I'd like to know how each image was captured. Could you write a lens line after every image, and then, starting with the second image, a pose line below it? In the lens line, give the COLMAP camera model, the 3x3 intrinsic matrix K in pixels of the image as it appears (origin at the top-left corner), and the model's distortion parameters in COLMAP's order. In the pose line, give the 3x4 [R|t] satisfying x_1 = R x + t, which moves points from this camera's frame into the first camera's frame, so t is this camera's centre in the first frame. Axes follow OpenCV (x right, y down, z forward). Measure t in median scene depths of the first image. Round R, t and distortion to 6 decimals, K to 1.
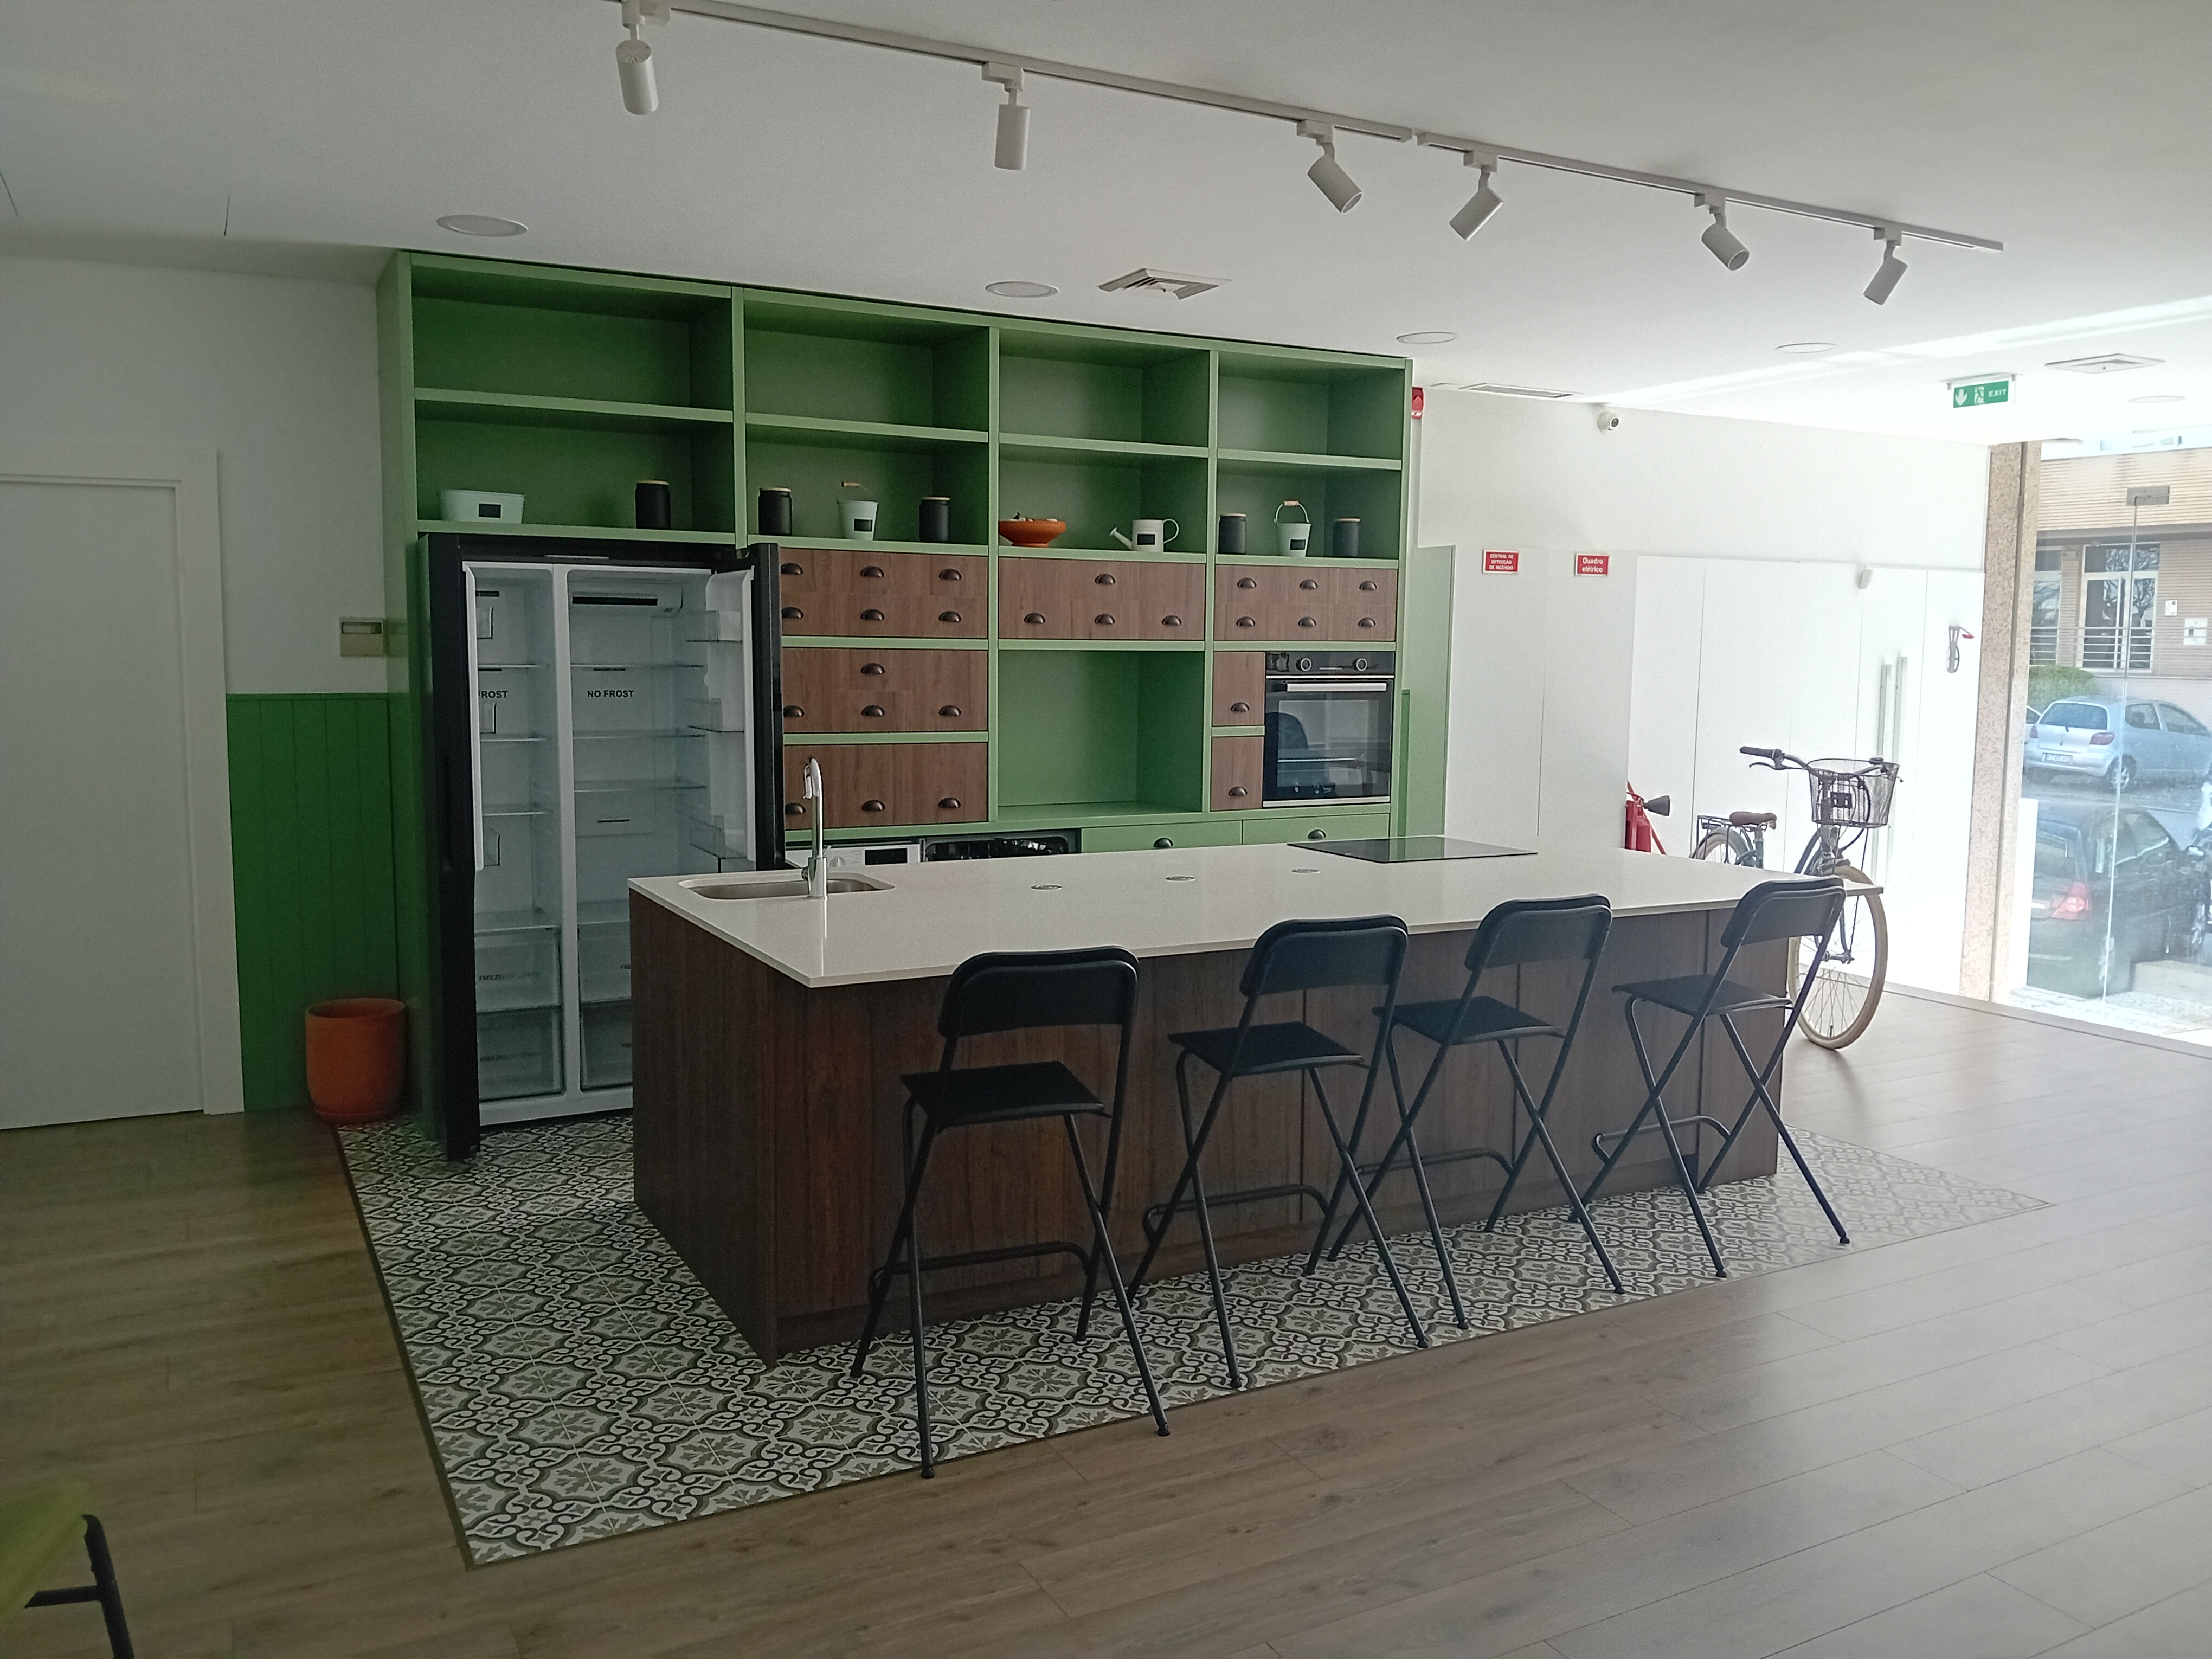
lens RADIAL K [[1711.7, 0, 1099.3], [0, 1711.7, 817.1], [0, 0, 1]] dist [0.112571, -0.287737]
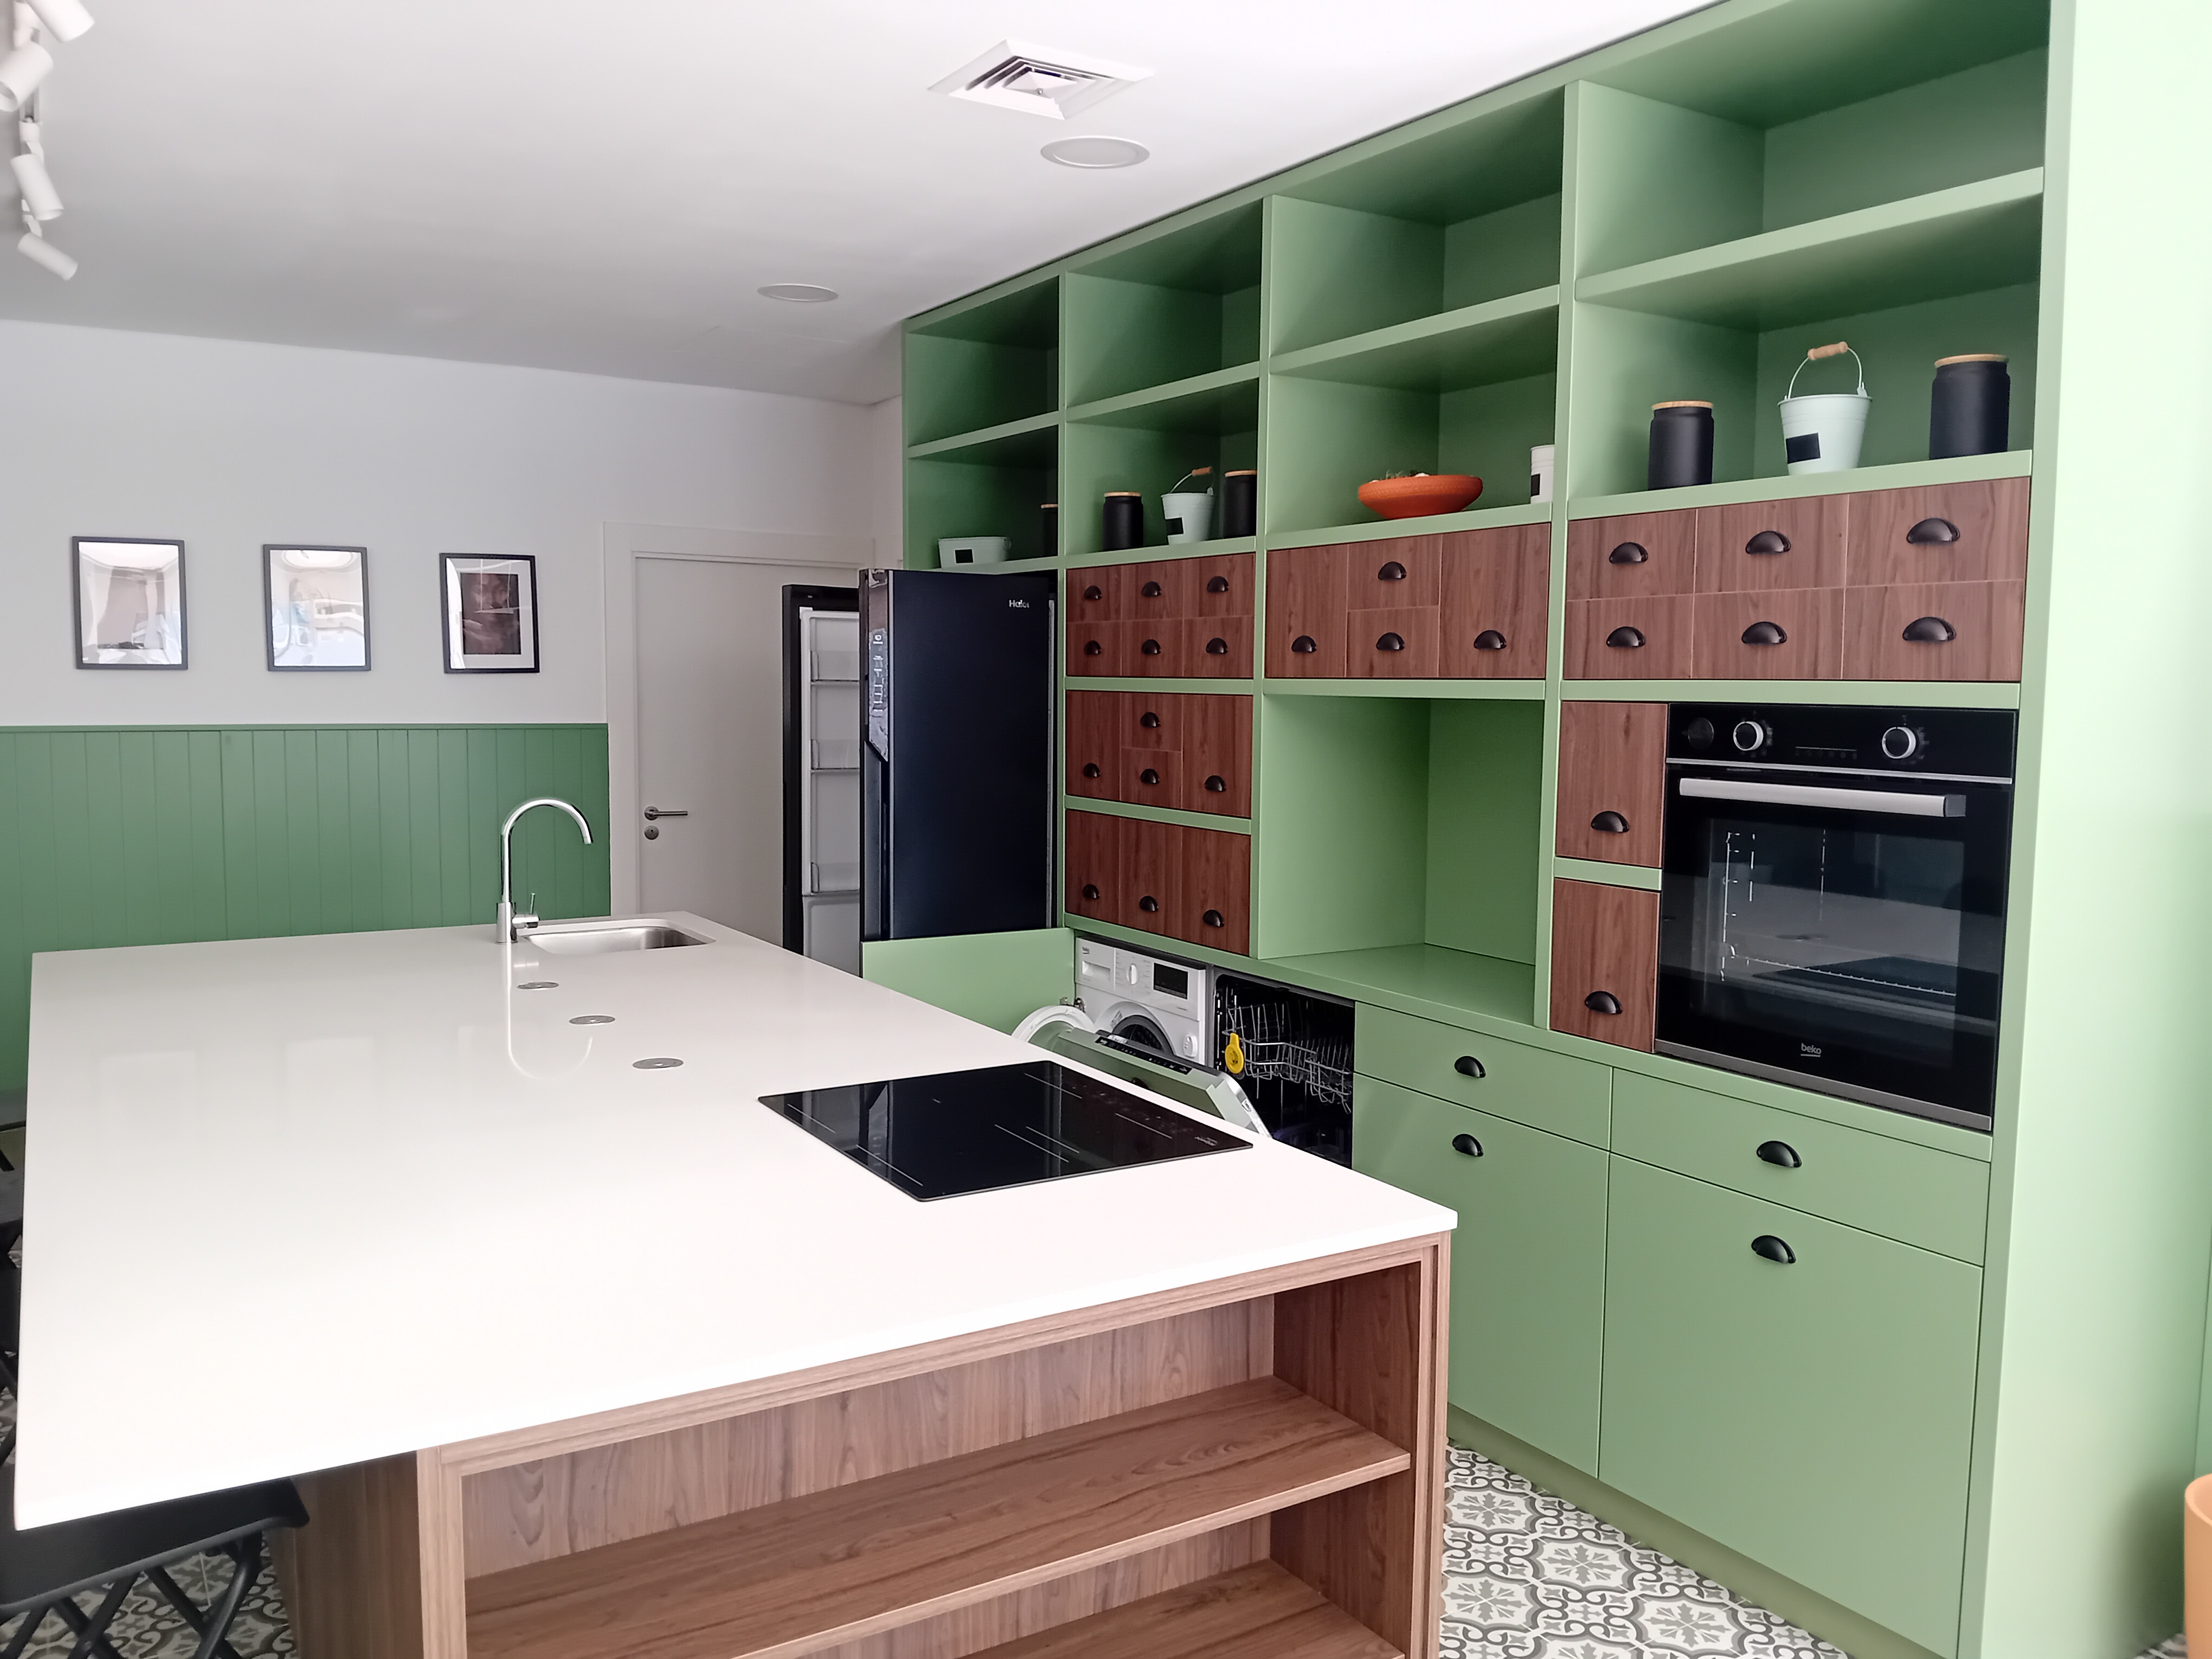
lens RADIAL K [[1711.7, 0, 1099.3], [0, 1711.7, 817.1], [0, 0, 1]] dist [0.112571, -0.287737]
pose [[0.060928, 0.070396, -0.995657, 0.565463], [-0.112756, 0.991610, 0.063210, -0.083438], [0.991753, 0.108415, 0.068355, 0.874082]]
